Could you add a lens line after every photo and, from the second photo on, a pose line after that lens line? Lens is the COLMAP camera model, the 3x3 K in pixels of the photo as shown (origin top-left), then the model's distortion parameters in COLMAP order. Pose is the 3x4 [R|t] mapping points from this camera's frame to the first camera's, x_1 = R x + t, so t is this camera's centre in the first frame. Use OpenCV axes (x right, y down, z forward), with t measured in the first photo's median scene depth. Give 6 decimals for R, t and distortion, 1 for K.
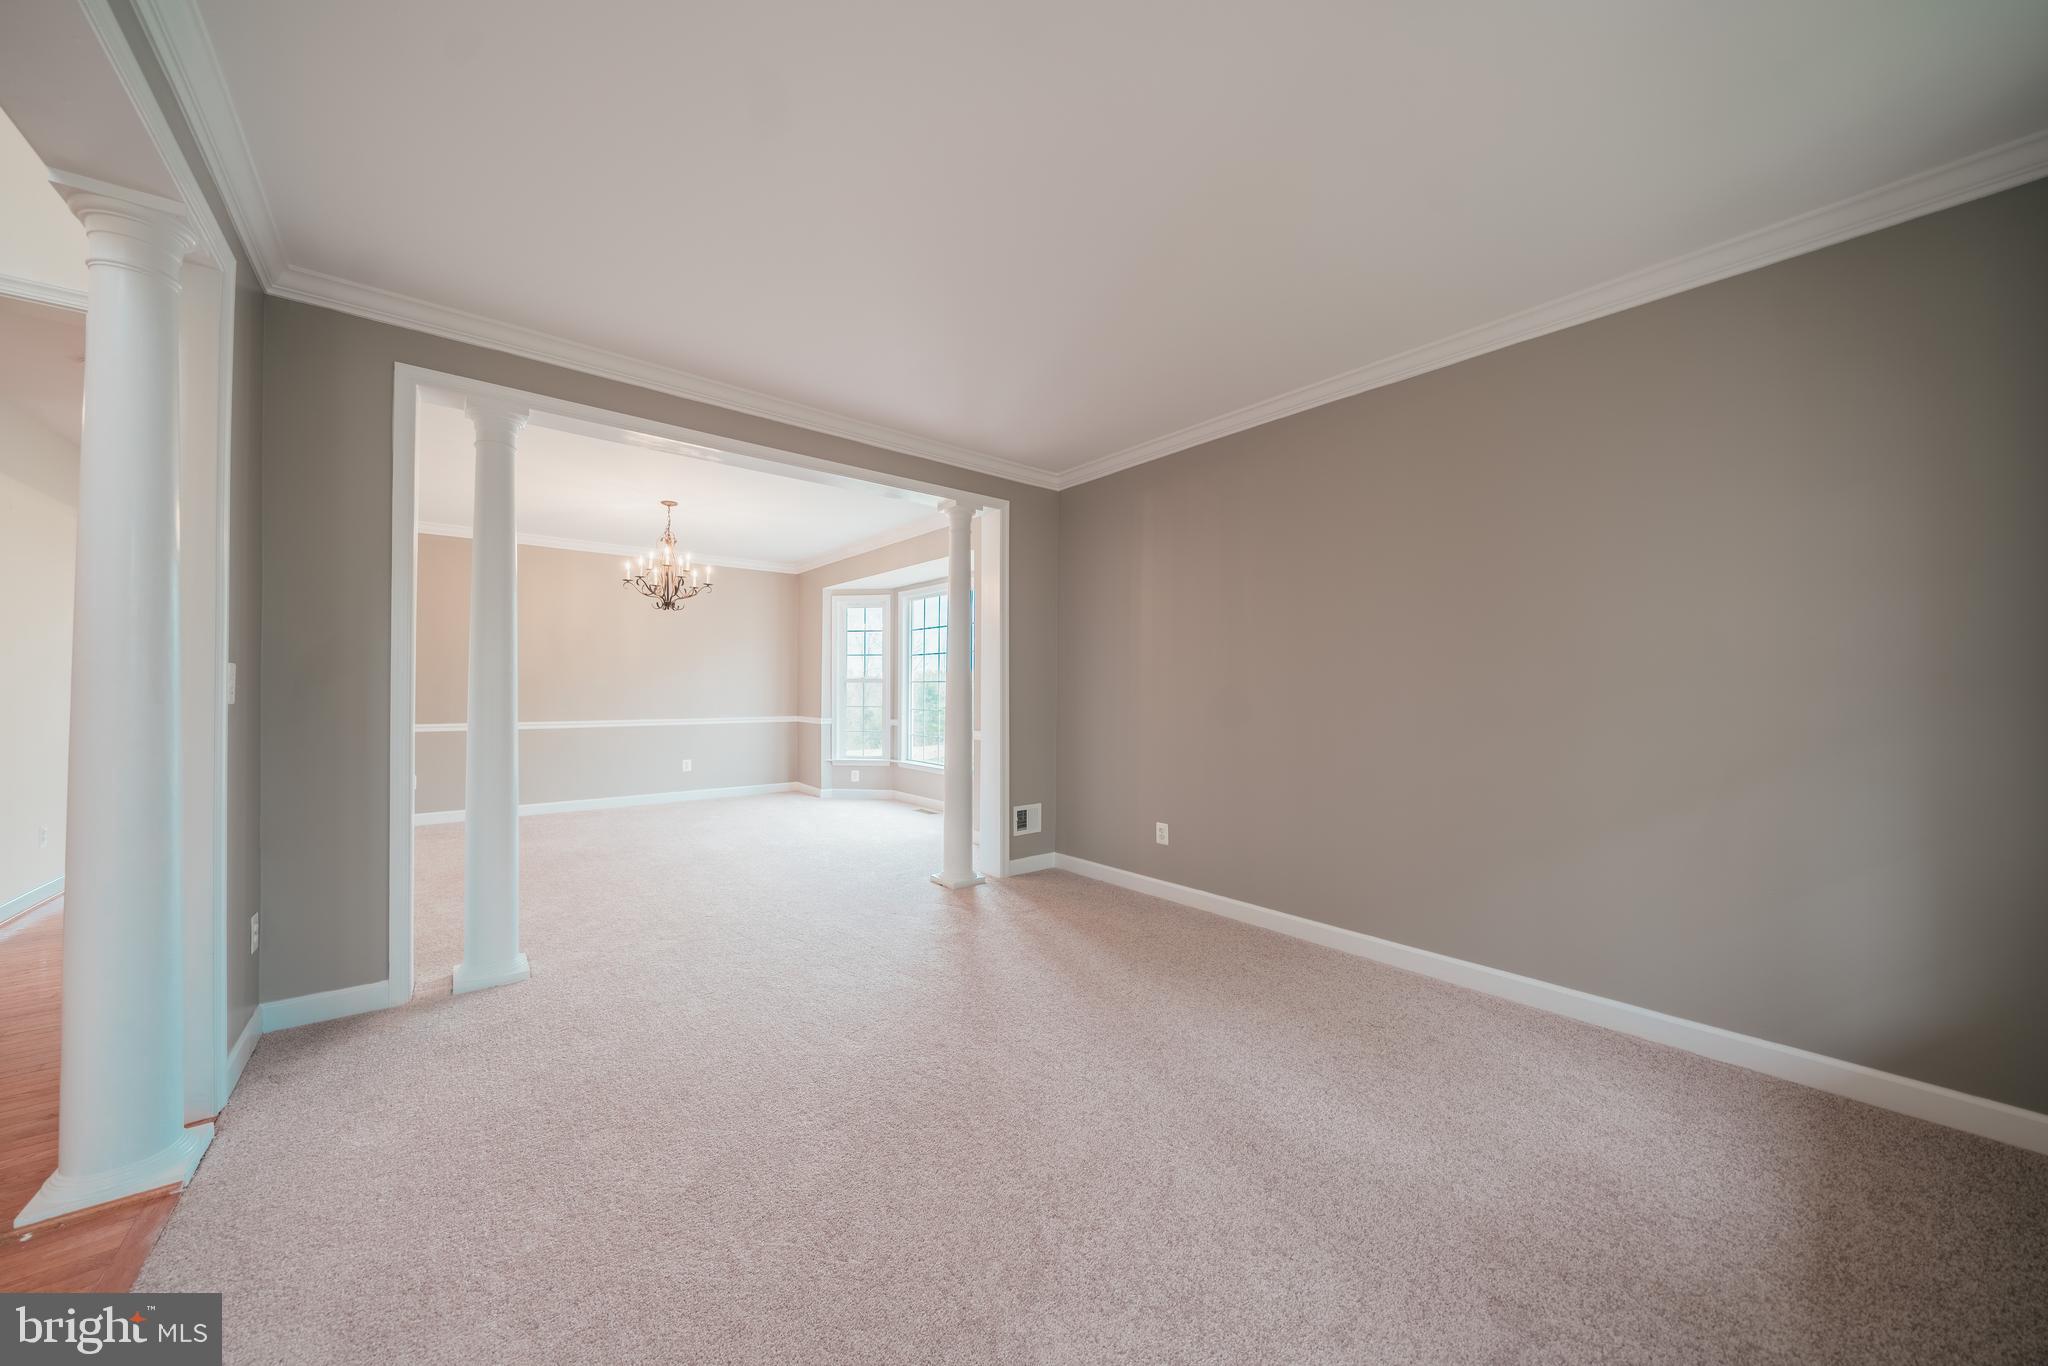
lens RADIAL K [[695.7, 0, 993.4], [0, 695.7, 674.1], [0, 0, 1]] dist [-0.003371, -0.000231]
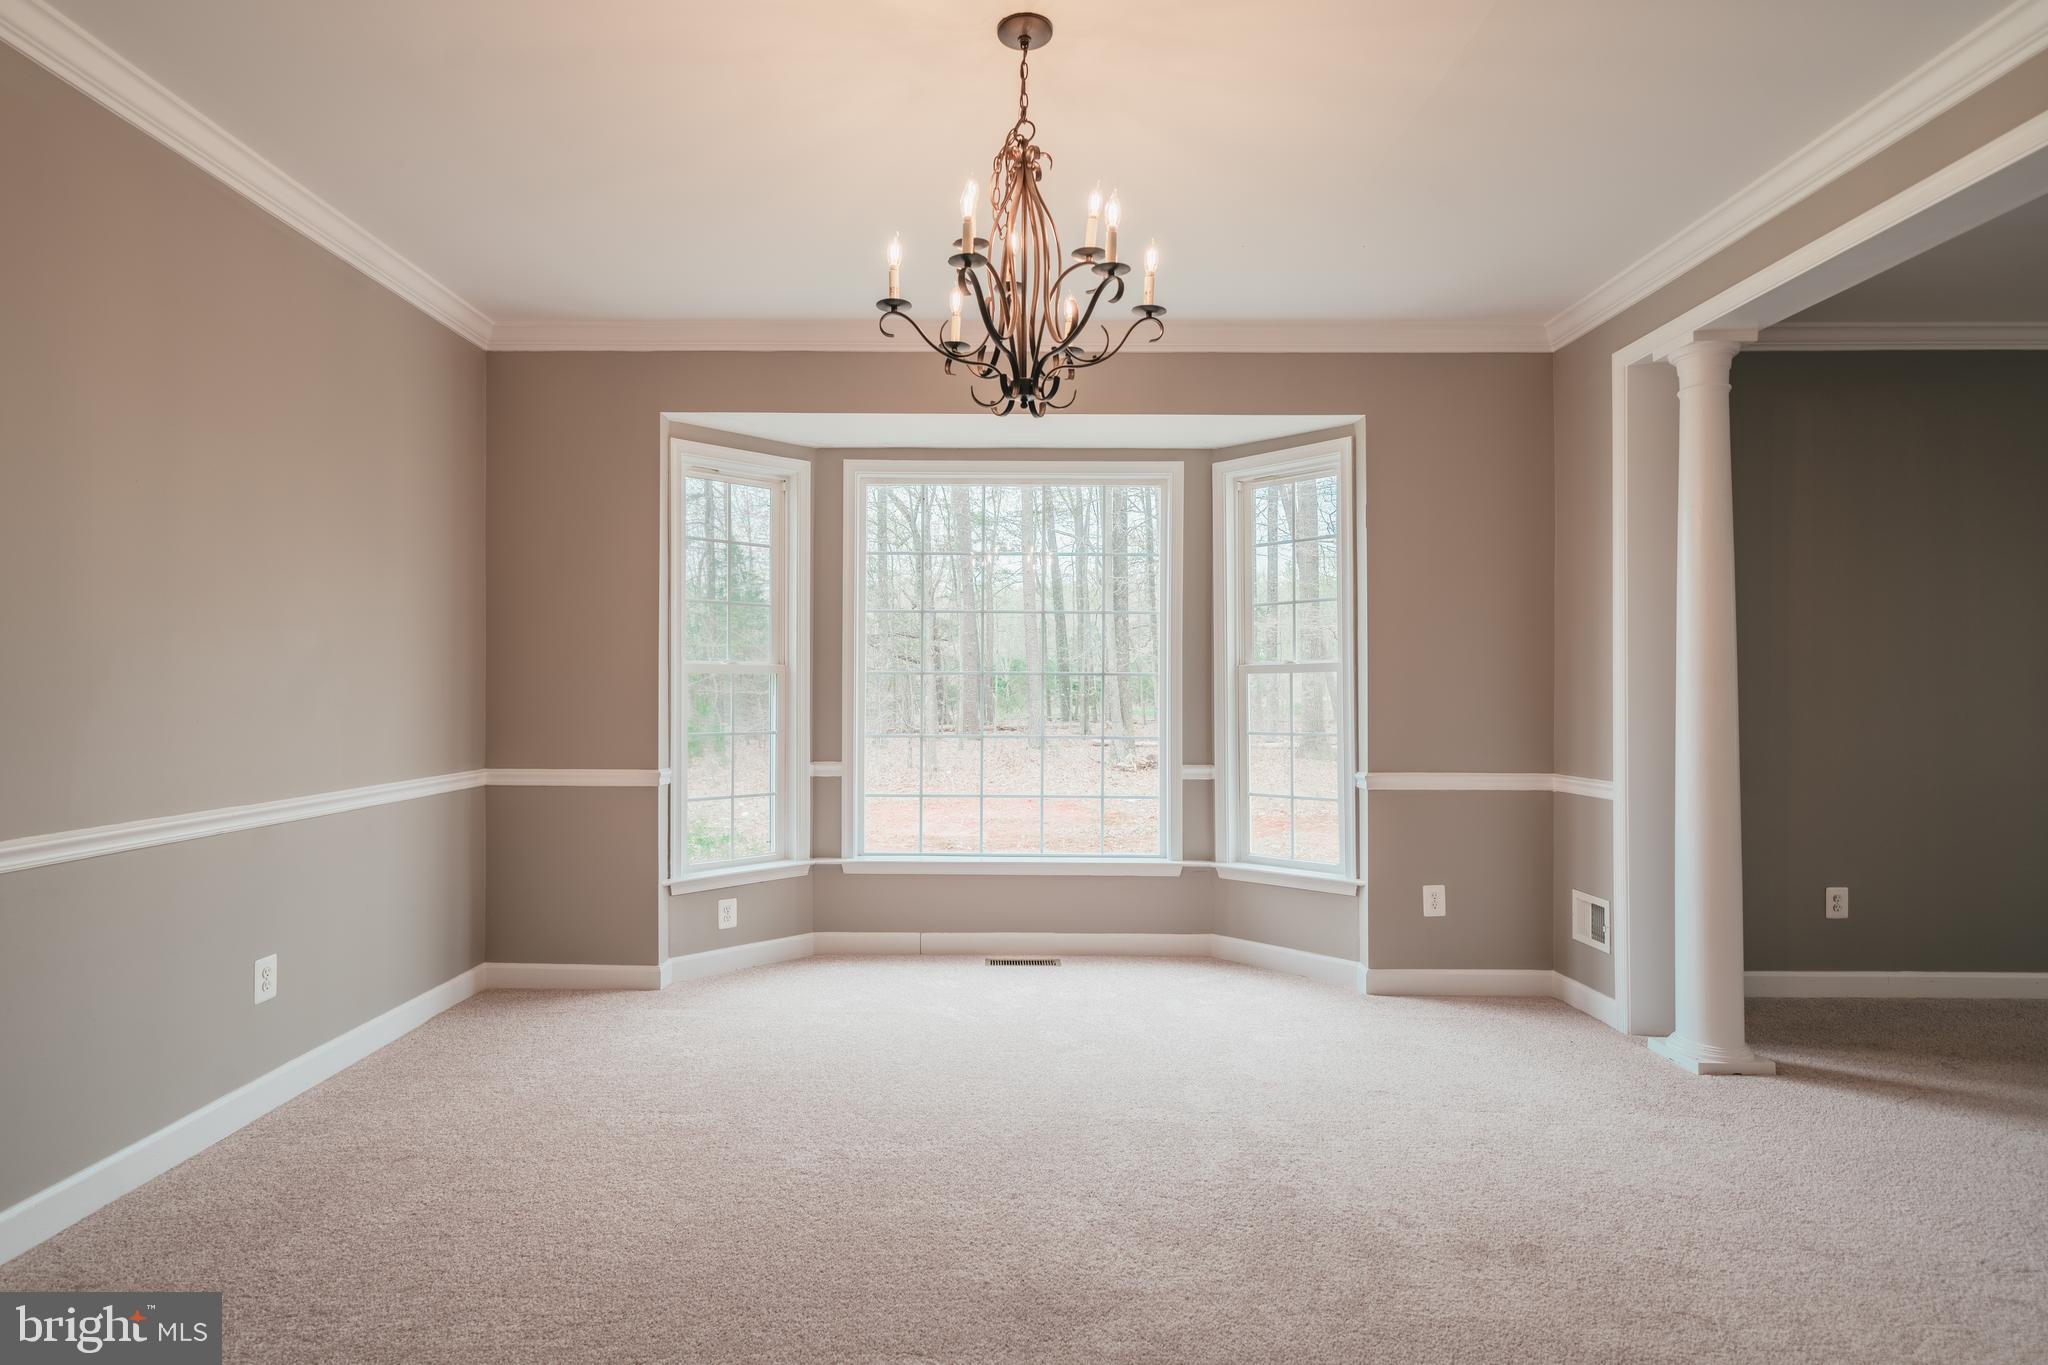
lens RADIAL K [[1072.3, 0, 1014.3], [0, 1072.3, 688.3], [0, 0, 1]] dist [0.004374, 0.002016]
pose [[0.620807, 0.000645, 0.783963, -1.000321], [-0.020967, 0.999656, 0.015781, 0.013401], [-0.783683, -0.026234, 0.620607, 0.883751]]
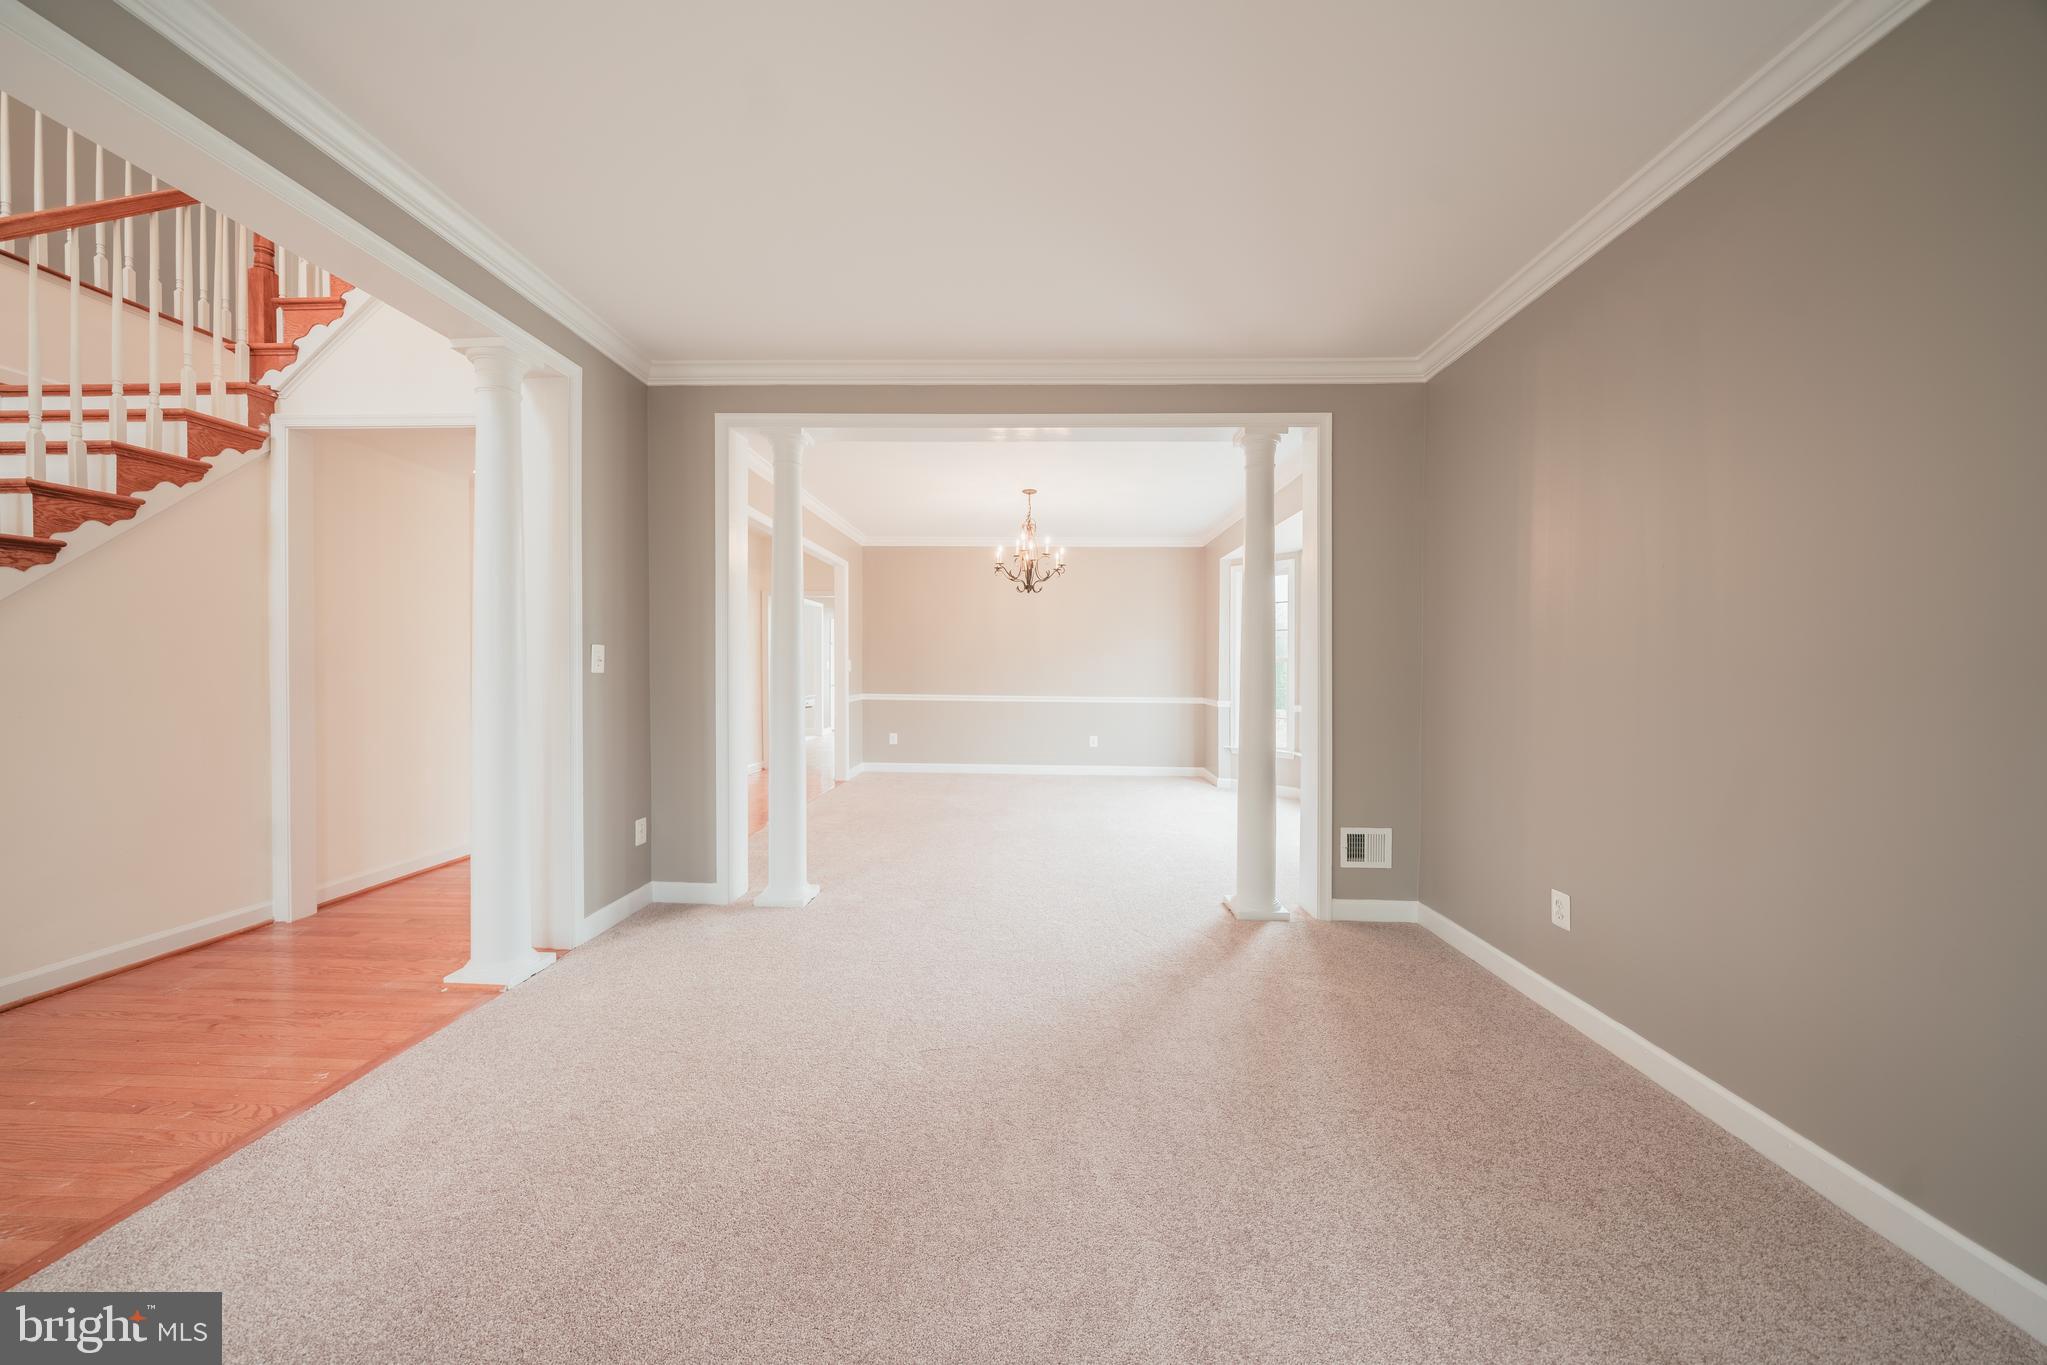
lens RADIAL K [[695.4, 0, 1019.7], [0, 695.4, 669.8], [0, 0, 1]] dist [-0.003371, -0.000231]
pose [[0.758780, 0.006043, -0.651319, 0.249038], [0.006477, 0.999838, 0.016821, 0.007927], [0.651314, -0.016982, 0.758618, 0.219575]]
